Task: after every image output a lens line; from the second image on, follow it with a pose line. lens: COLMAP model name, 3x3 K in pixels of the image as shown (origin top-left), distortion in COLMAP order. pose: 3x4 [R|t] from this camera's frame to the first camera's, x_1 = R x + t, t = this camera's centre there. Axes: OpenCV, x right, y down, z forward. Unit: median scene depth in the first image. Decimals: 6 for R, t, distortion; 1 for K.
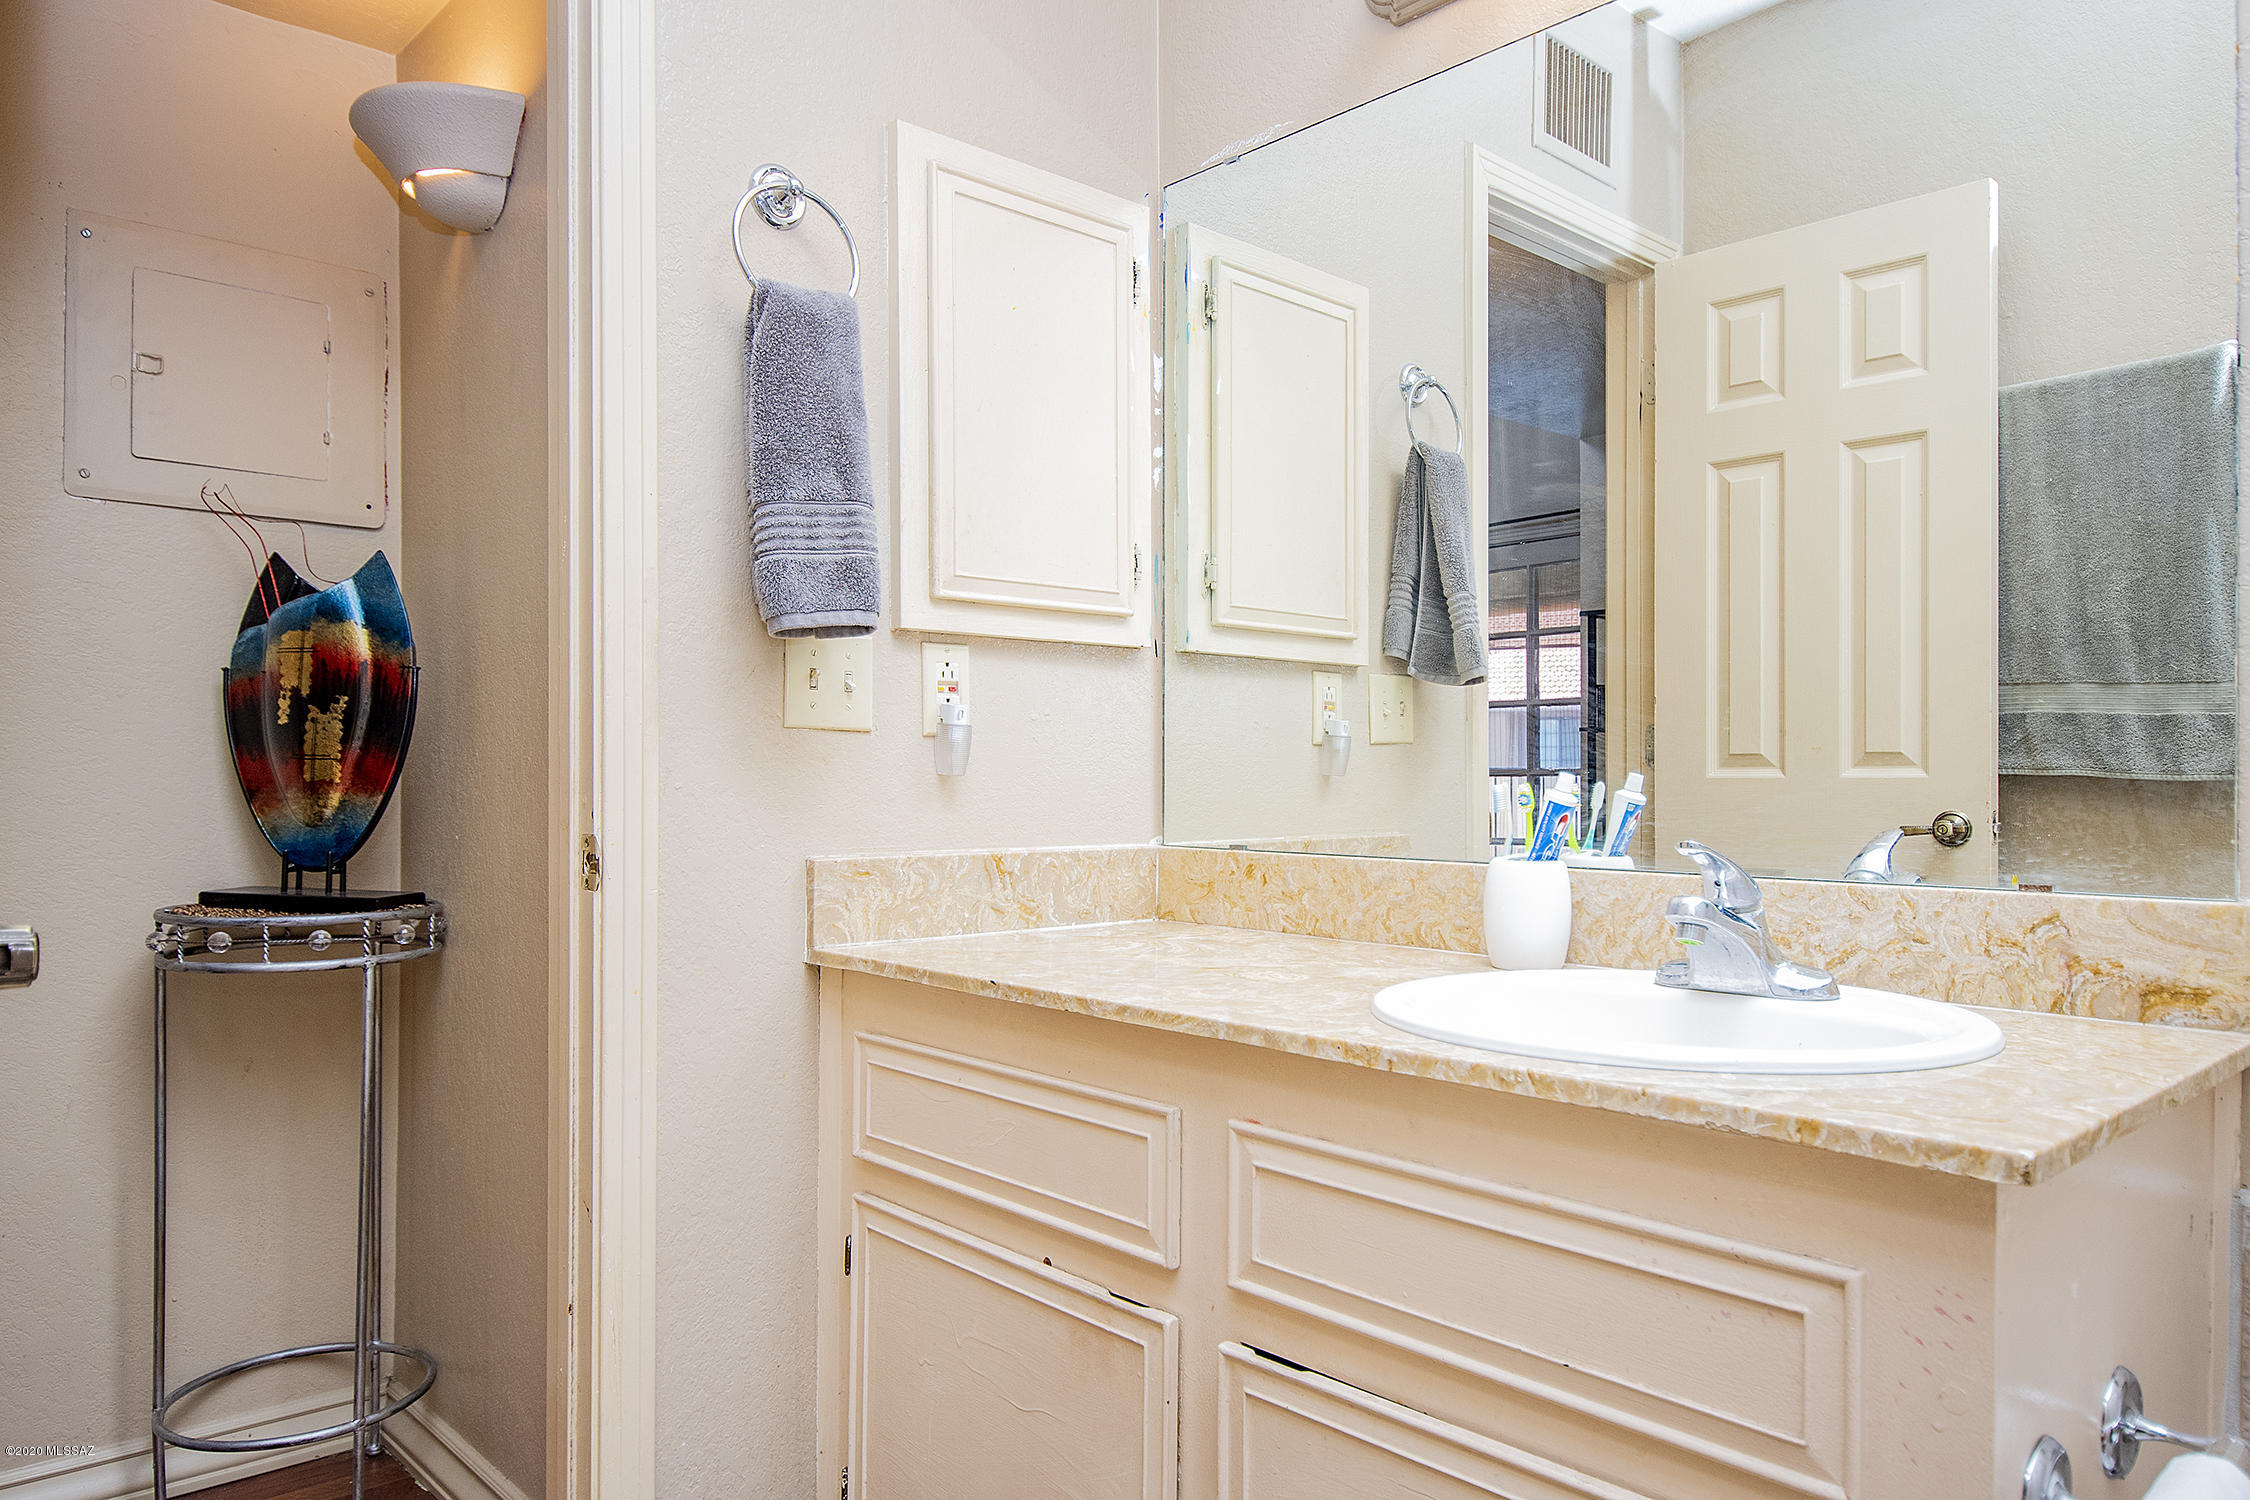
lens RADIAL K [[1476.6, 0, 1156.8], [0, 1476.6, 769.3], [0, 0, 1]] dist [0.004387, 0.002308]
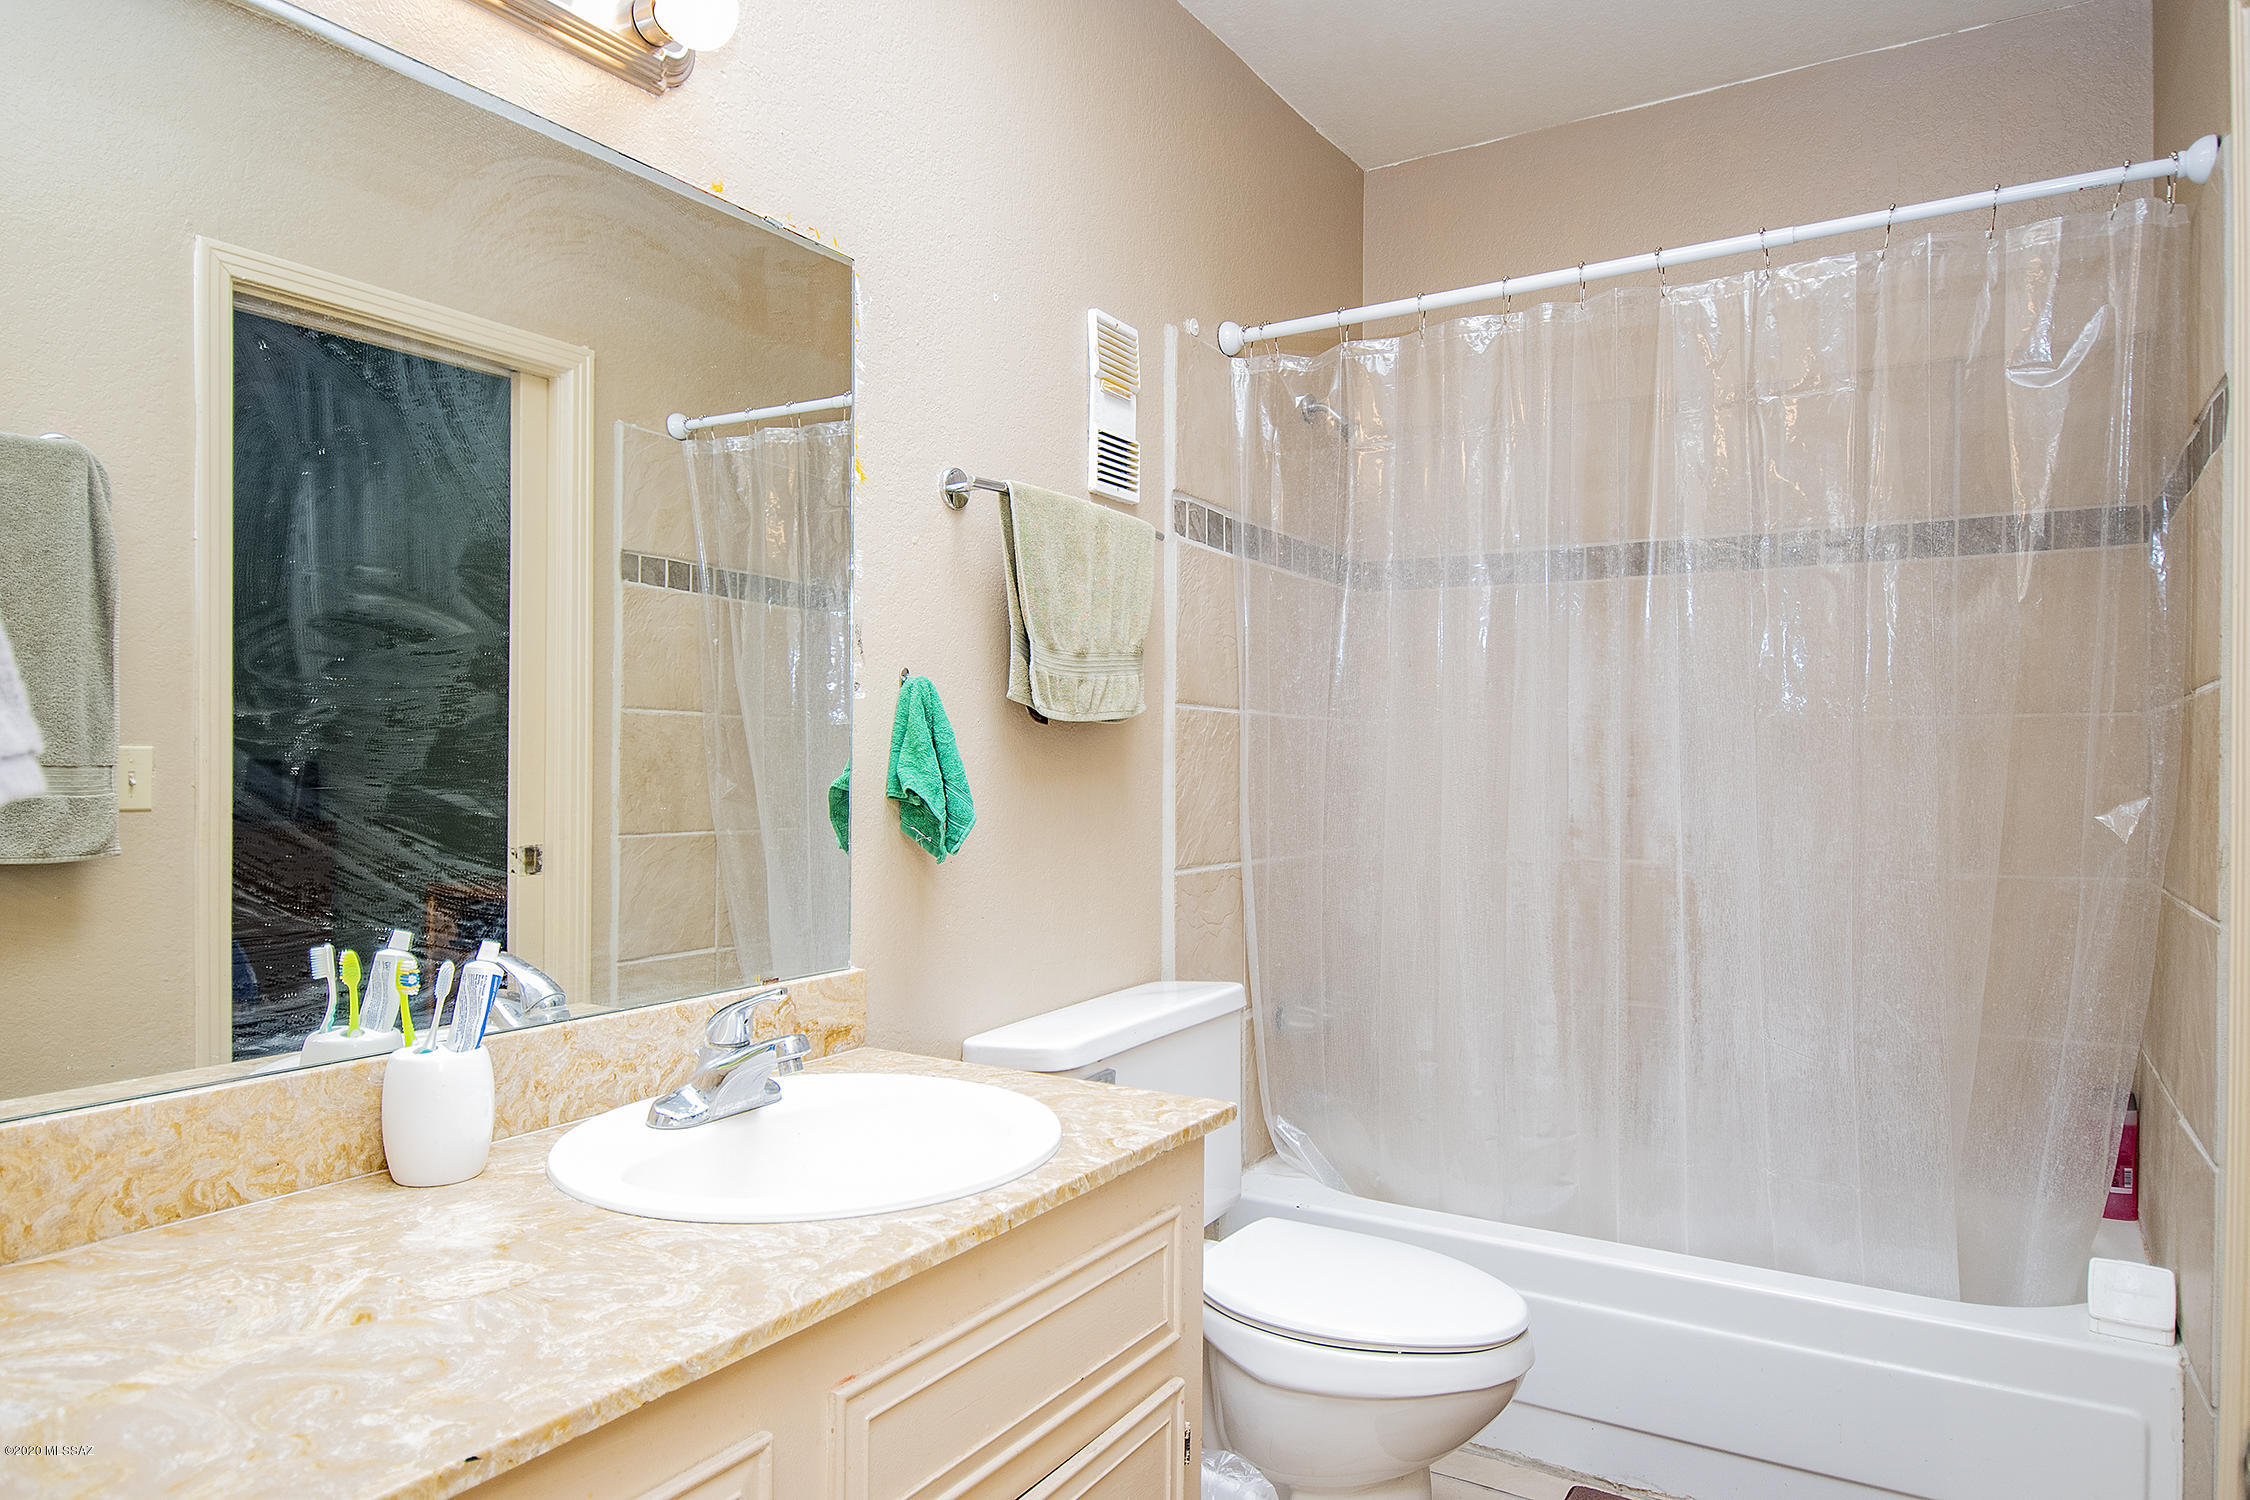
lens RADIAL K [[1354.3, 0, 1120.0], [0, 1354.3, 764.8], [0, 0, 1]] dist [0.015033, -0.016011]
pose [[-0.245357, -0.004383, 0.969423, -0.461606], [-0.009959, 0.999948, 0.002000, -0.082363], [-0.969382, -0.009164, -0.245388, 0.624179]]
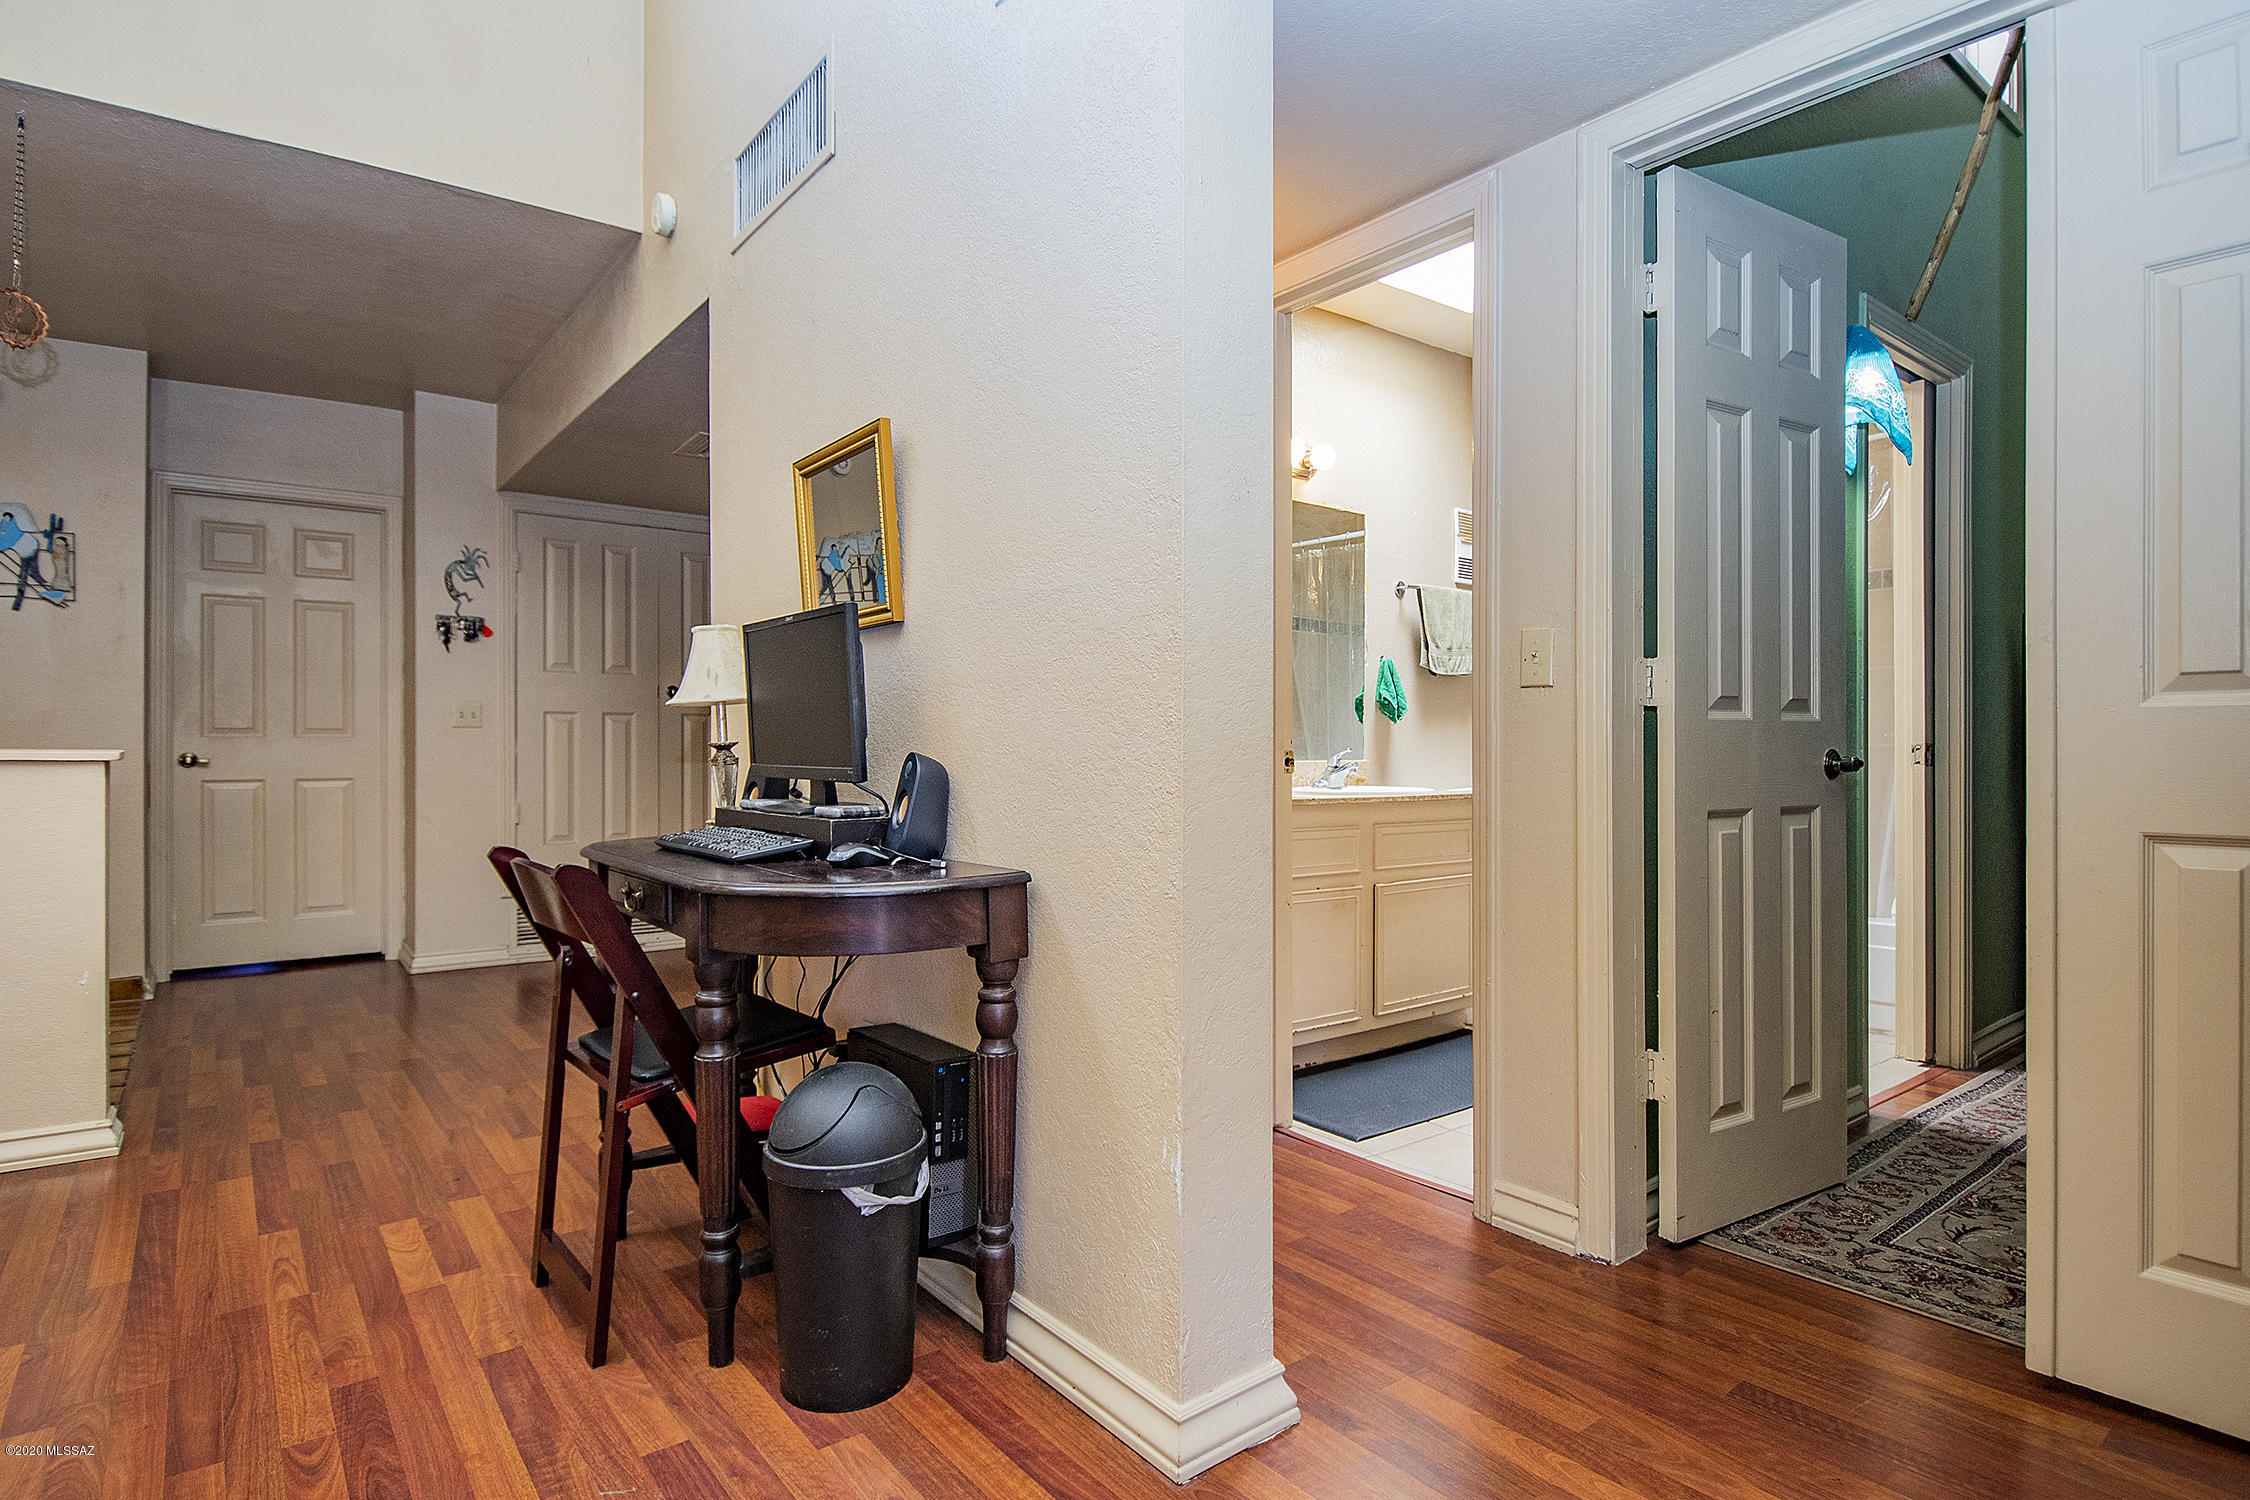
lens RADIAL K [[1161.7, 0, 1140.0], [0, 1161.7, 723.2], [0, 0, 1]] dist [0.015231, -0.019057]
pose [[0.091649, 0.020581, 0.995579, -1.741291], [-0.005269, 0.999782, -0.020183, 0.028338], [-0.995777, -0.003396, 0.091738, 0.791223]]
